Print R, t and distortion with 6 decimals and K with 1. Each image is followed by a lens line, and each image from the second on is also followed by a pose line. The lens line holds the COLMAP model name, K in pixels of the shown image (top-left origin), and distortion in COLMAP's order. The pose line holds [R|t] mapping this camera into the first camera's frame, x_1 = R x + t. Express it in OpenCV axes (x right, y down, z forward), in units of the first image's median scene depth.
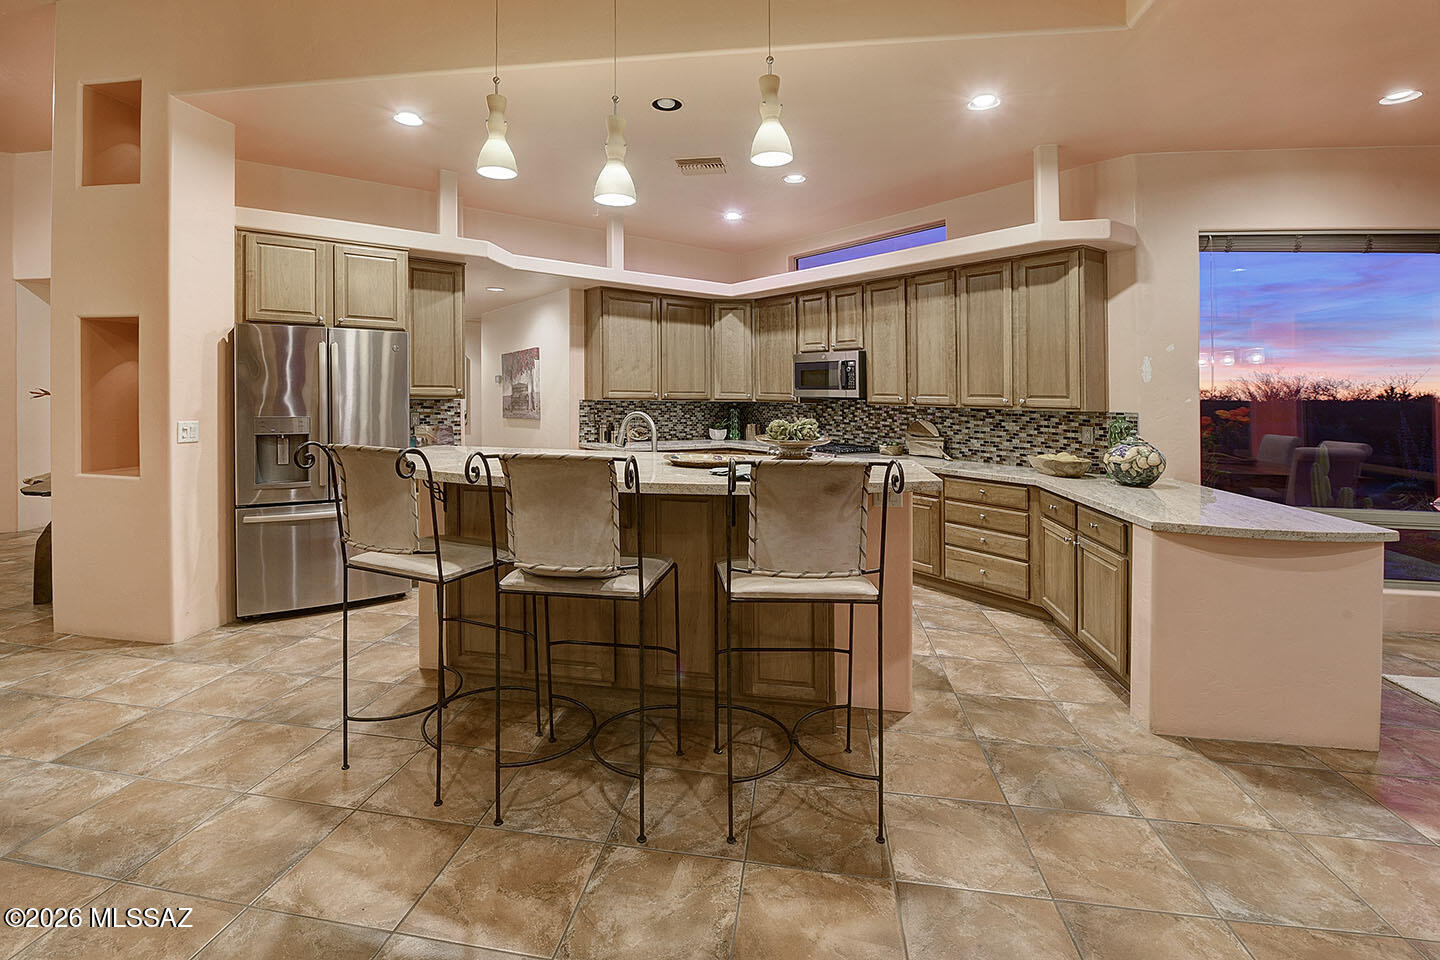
lens RADIAL K [[631.5, 0, 671.7], [0, 631.5, 376.0], [0, 0, 1]] dist [-0.015946, -0.000170]
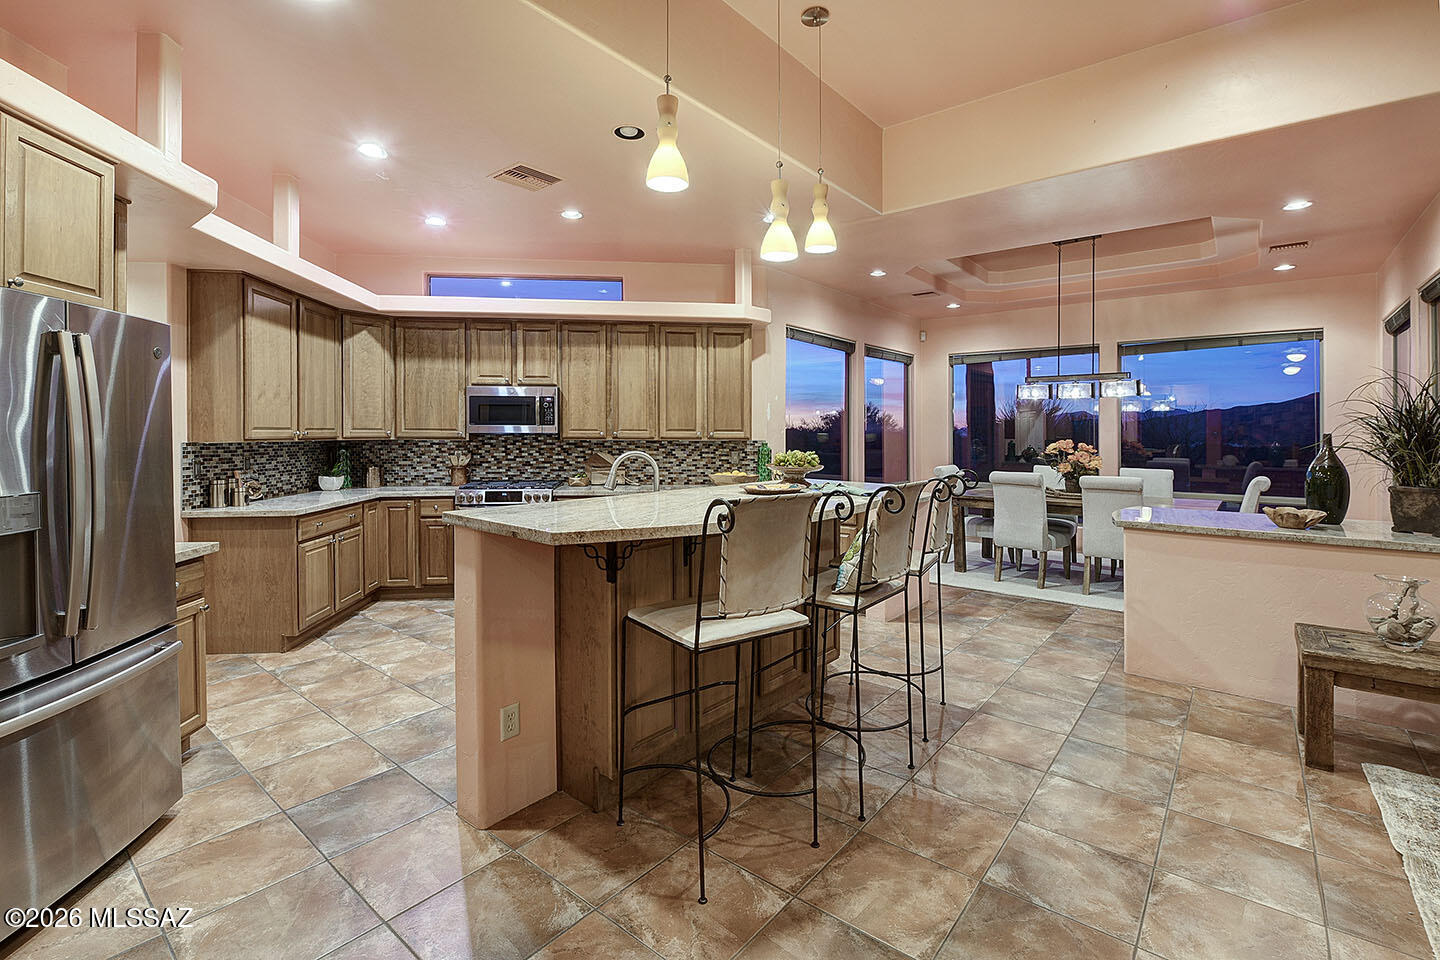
lens RADIAL K [[657.8, 0, 718.3], [0, 657.8, 440.7], [0, 0, 1]] dist [-0.013704, 0.000010]
pose [[0.487370, -0.024647, 0.872847, -0.585306], [-0.019344, 0.999051, 0.039012, -0.000289], [-0.872981, -0.035898, 0.486431, 0.282501]]
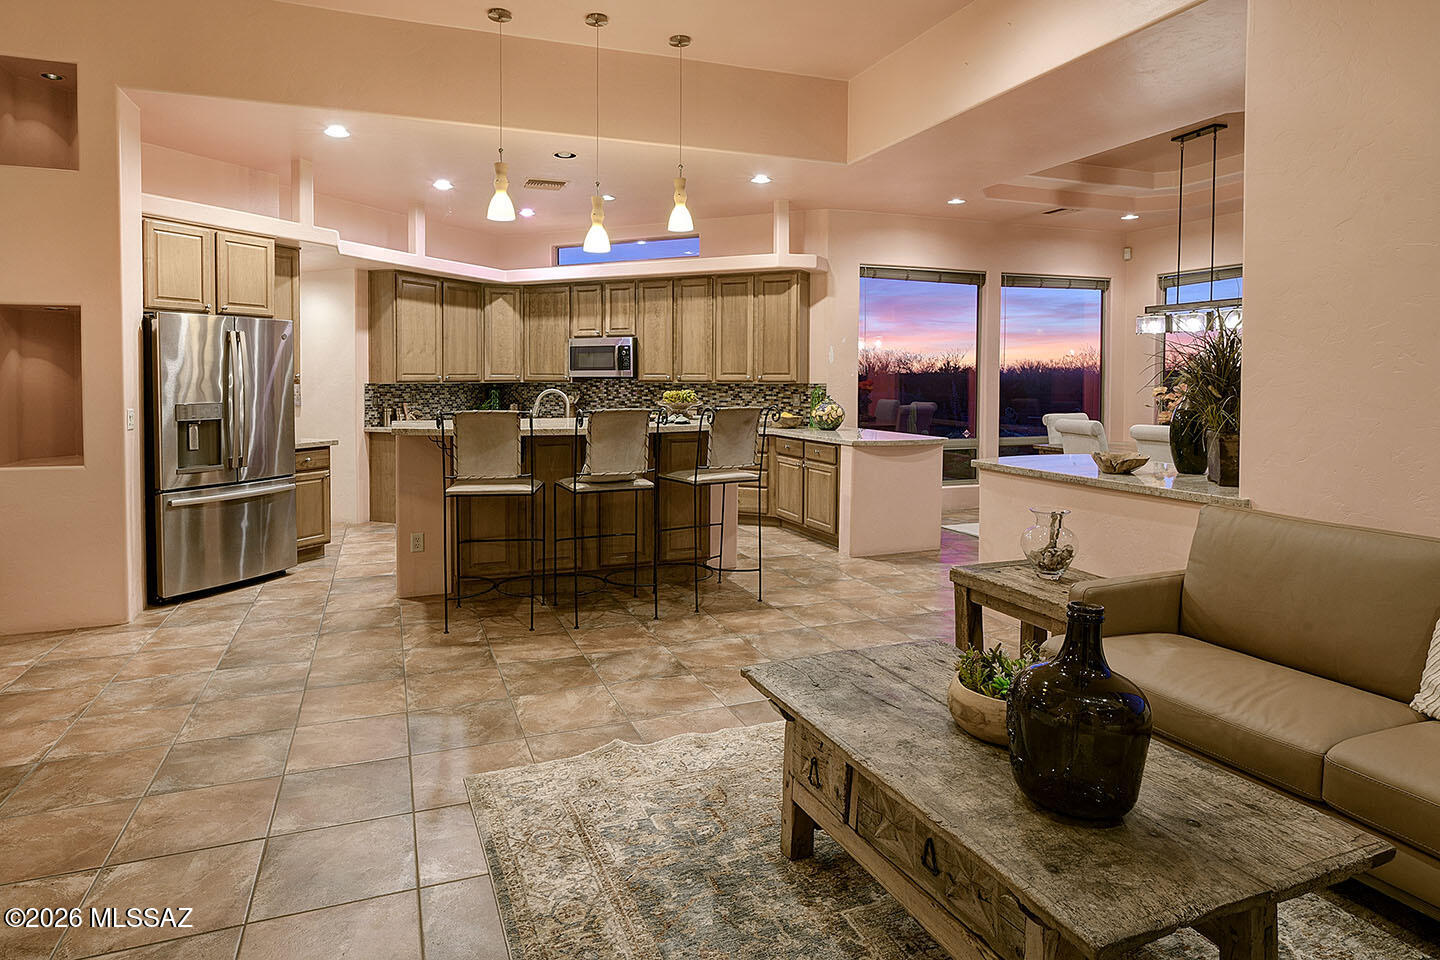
lens RADIAL K [[807.6, 0, 674.2], [0, 807.6, 400.6], [0, 0, 1]] dist [0.004884, 0.000307]
pose [[0.860279, -0.031369, 0.508858, -0.480026], [-0.000039, 0.998101, 0.061595, -0.017013], [-0.509824, -0.053009, 0.858644, -0.413589]]
